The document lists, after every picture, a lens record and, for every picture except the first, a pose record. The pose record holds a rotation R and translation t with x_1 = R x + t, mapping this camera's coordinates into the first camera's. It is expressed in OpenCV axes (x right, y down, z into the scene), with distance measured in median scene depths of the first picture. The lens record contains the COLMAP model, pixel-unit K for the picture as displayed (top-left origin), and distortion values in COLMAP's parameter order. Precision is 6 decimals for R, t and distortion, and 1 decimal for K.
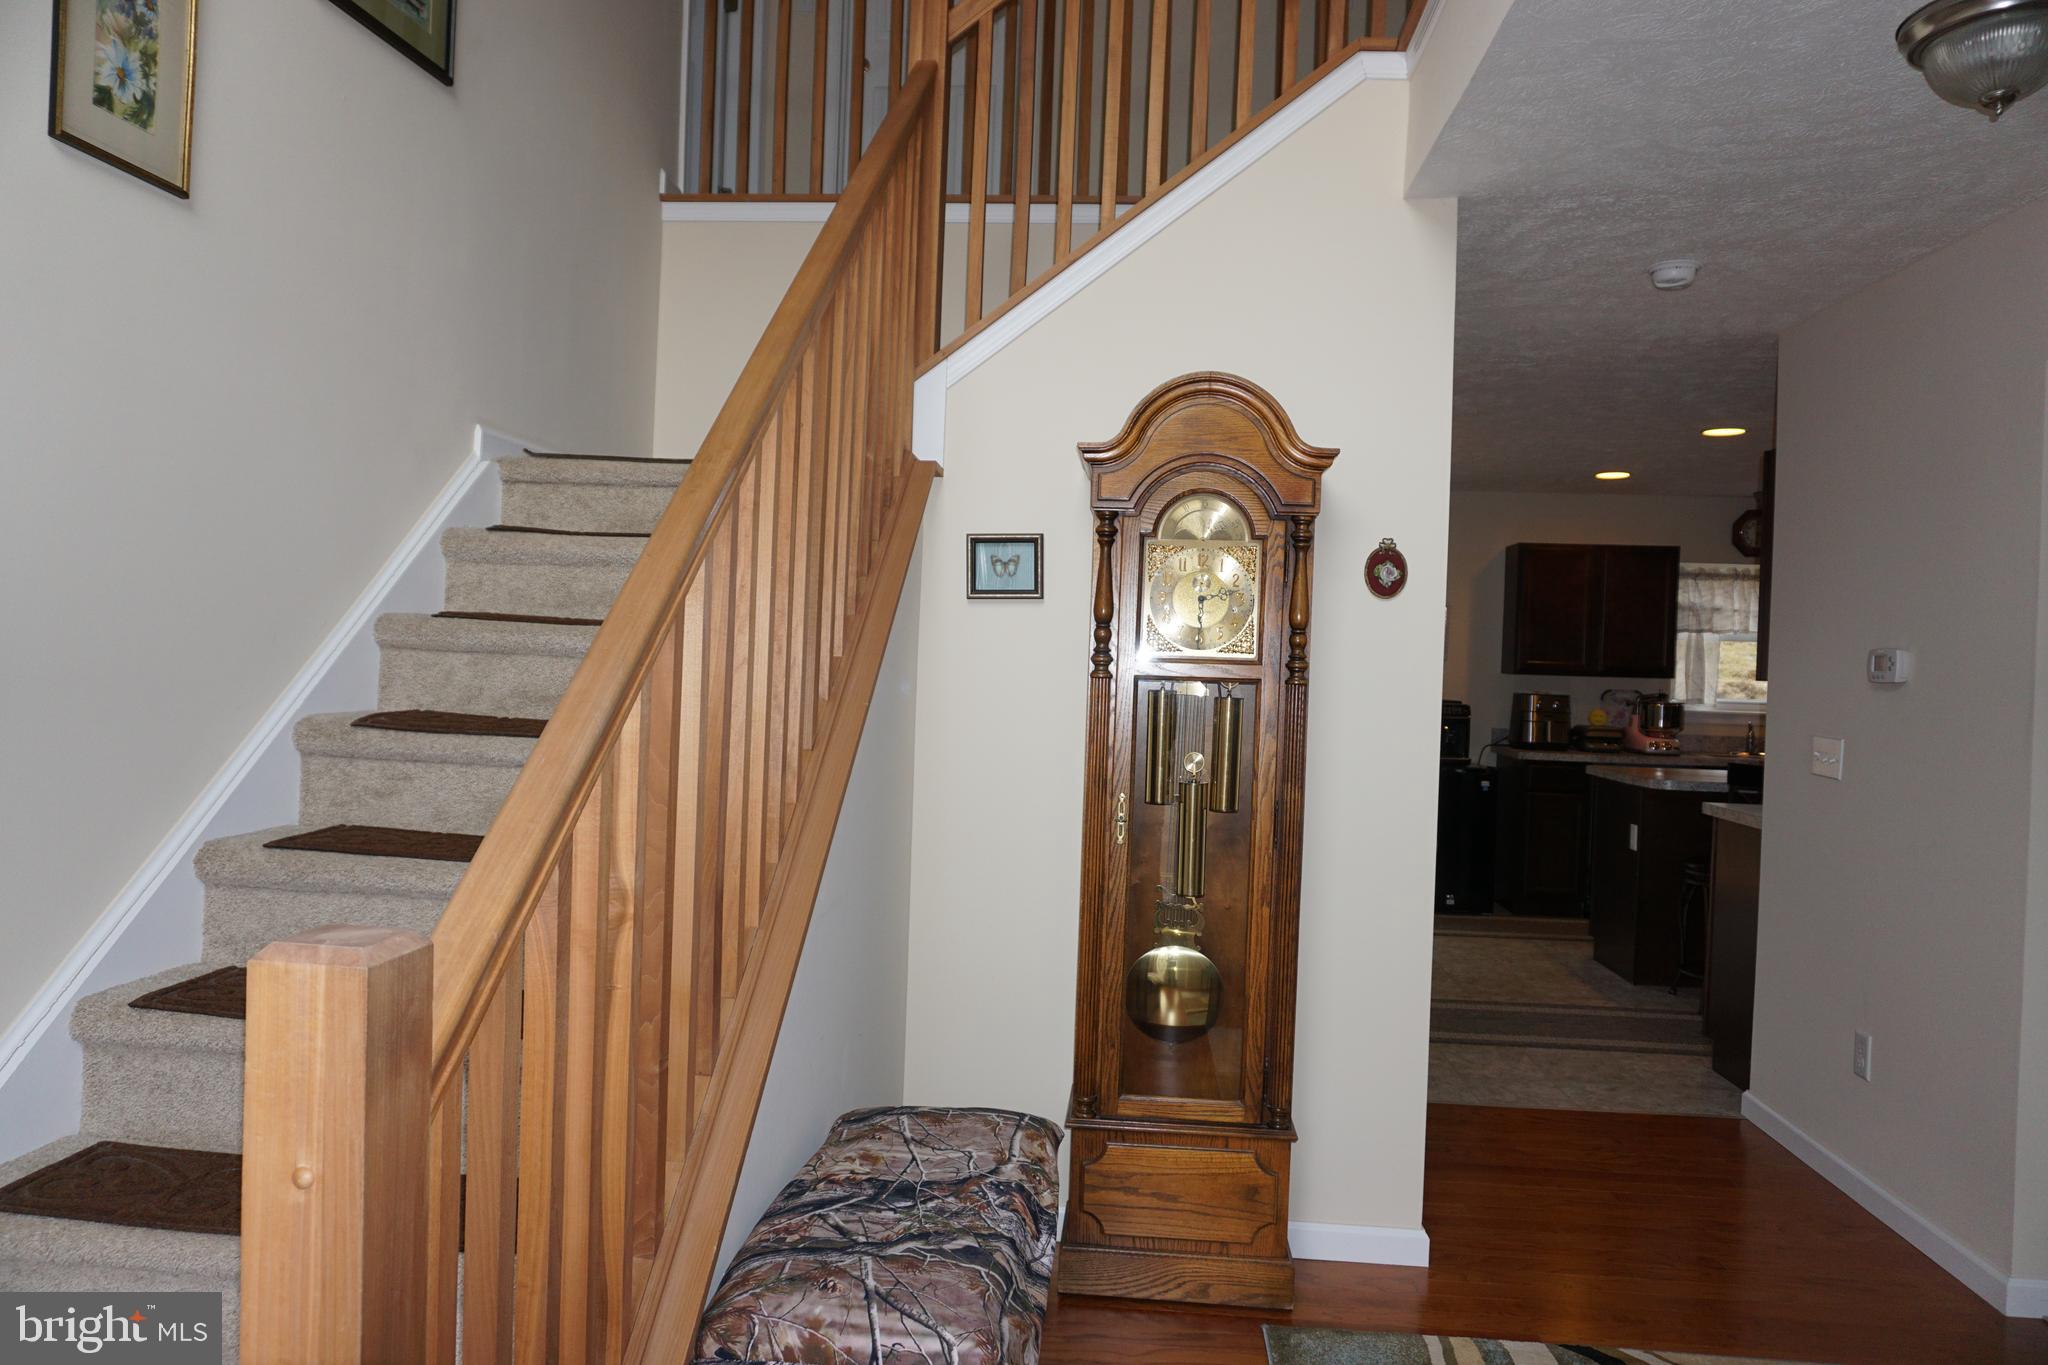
lens RADIAL K [[1350.0, 0, 1027.1], [0, 1350.0, 678.6], [0, 0, 1]] dist [-0.086059, 0.050059]
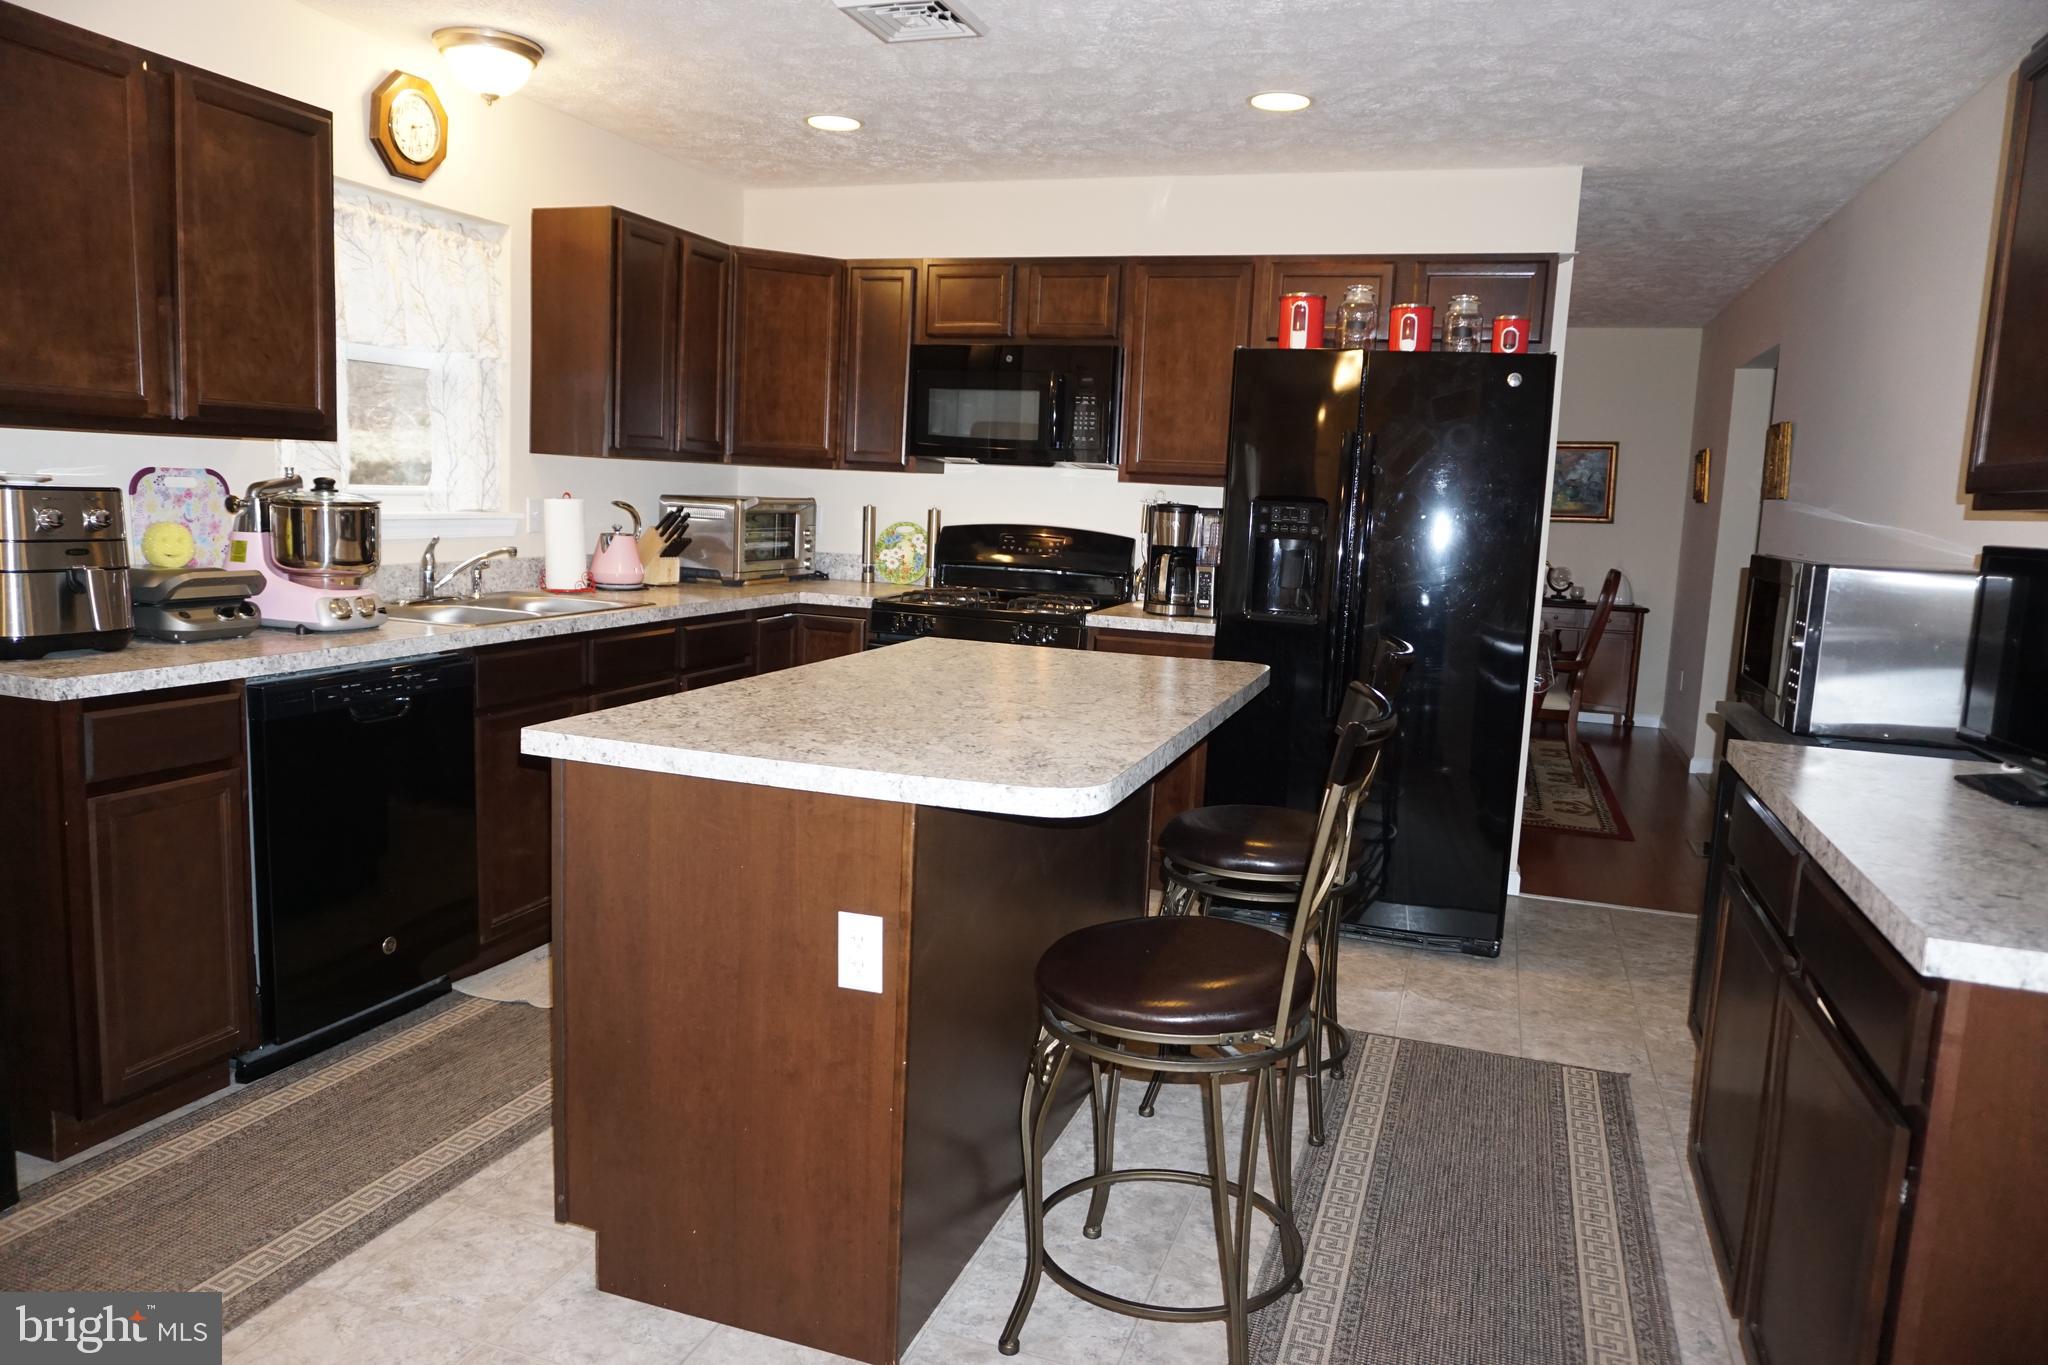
lens RADIAL K [[1350.0, 0, 1027.1], [0, 1350.0, 678.6], [0, 0, 1]] dist [-0.086059, 0.050059]
pose [[0.259532, -0.159992, 0.952390, 0.132686], [-0.016043, 0.985331, 0.169897, -0.000206], [-0.965601, -0.059373, 0.253158, 0.677216]]
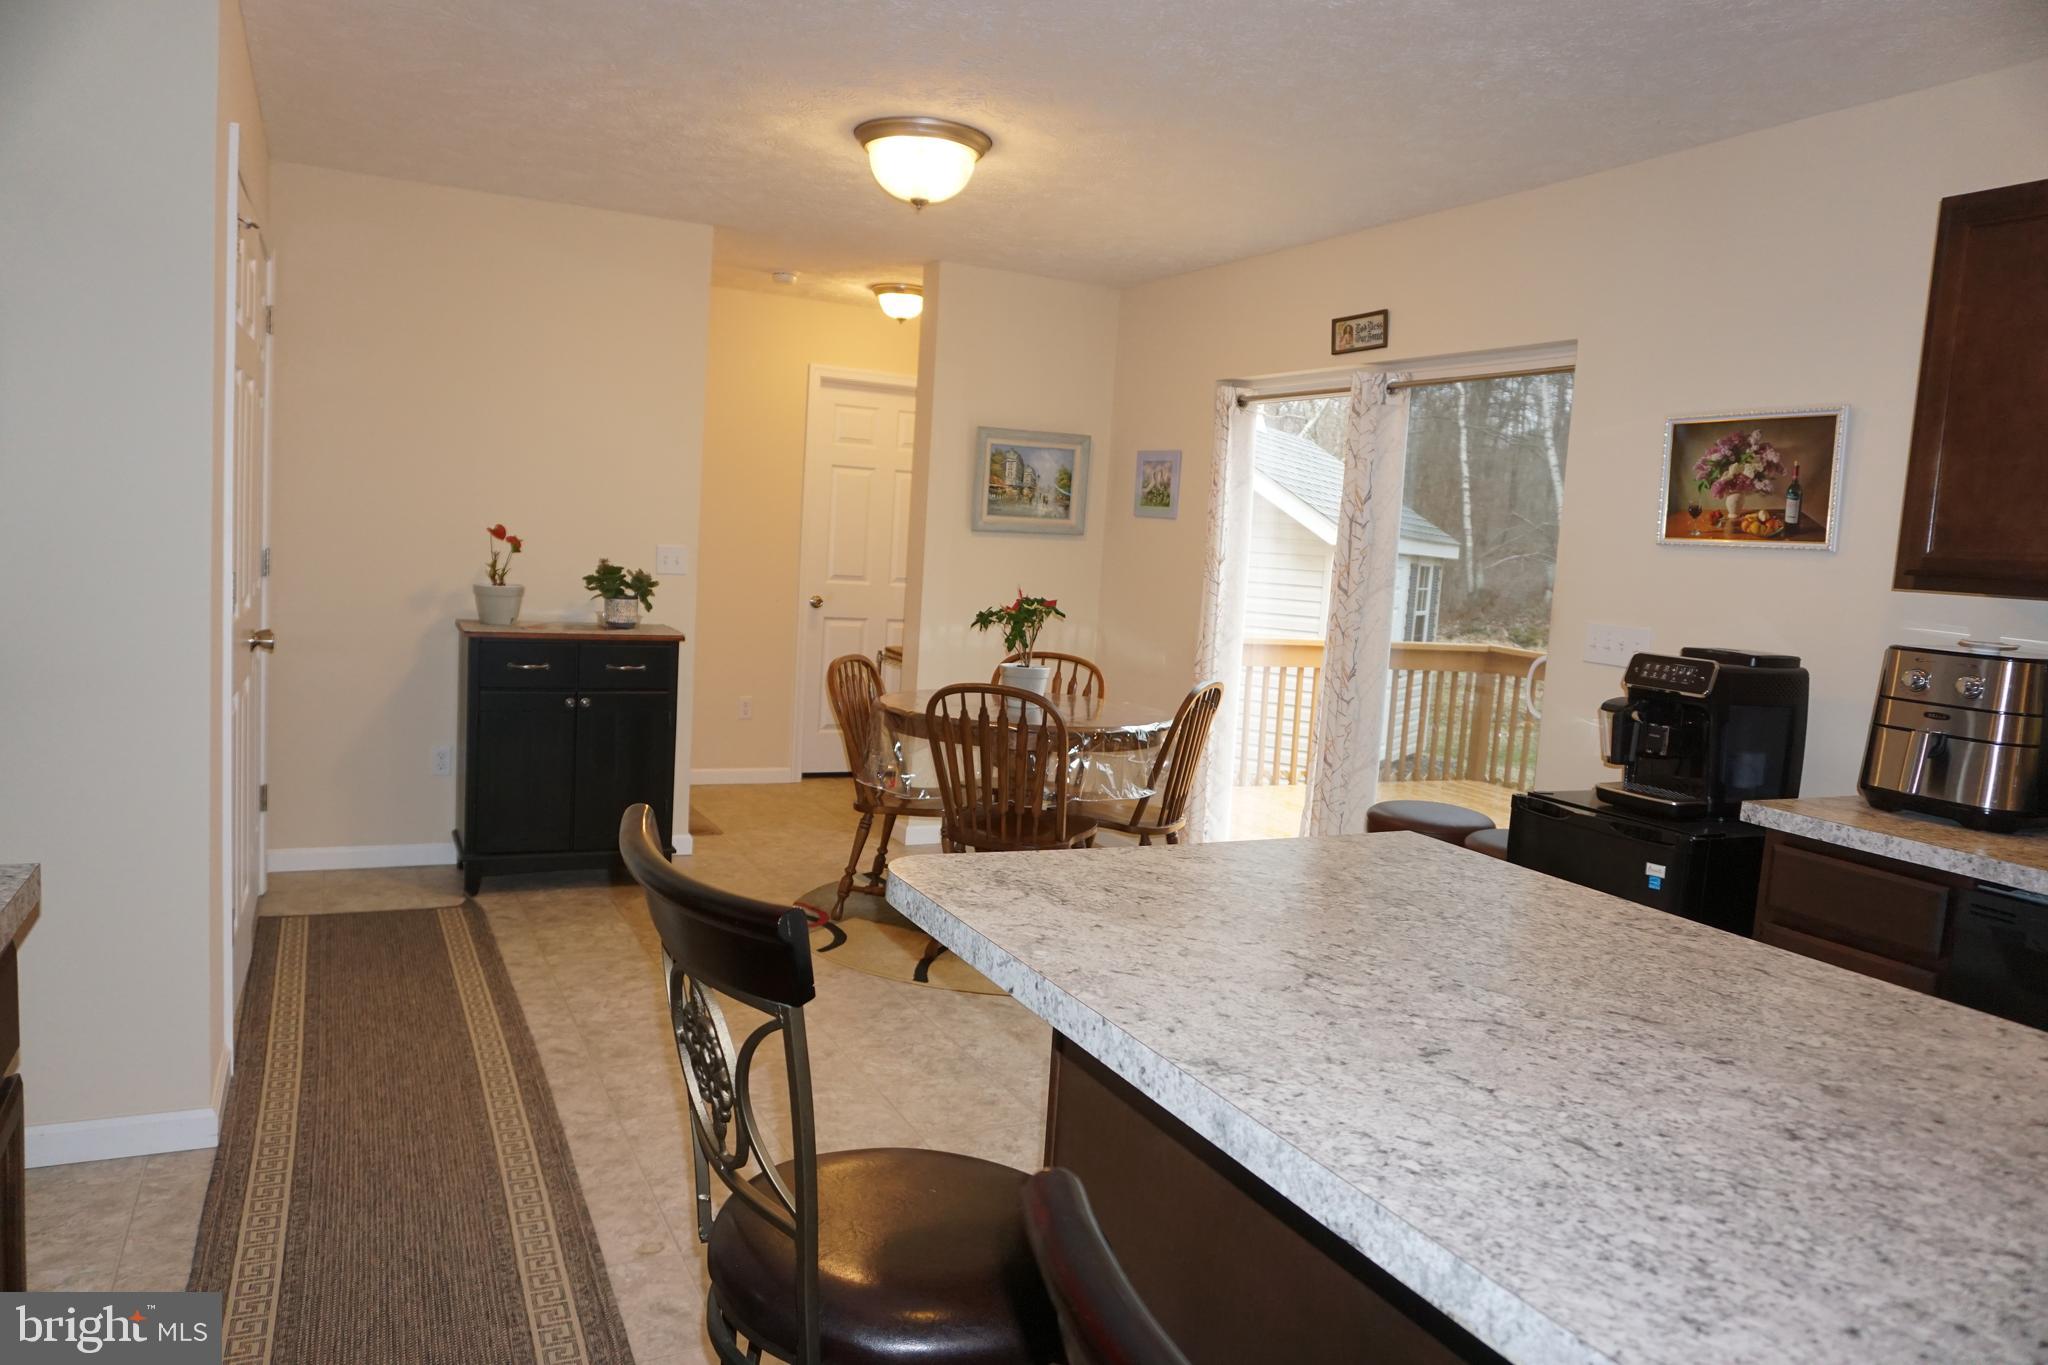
lens RADIAL K [[1350.0, 0, 1027.1], [0, 1350.0, 678.6], [0, 0, 1]] dist [-0.086059, 0.050059]
pose [[0.527266, 0.078048, -0.846108, 0.538076], [-0.052790, 0.996858, 0.059057, 0.011620], [0.848059, 0.013527, 0.529729, 0.636721]]
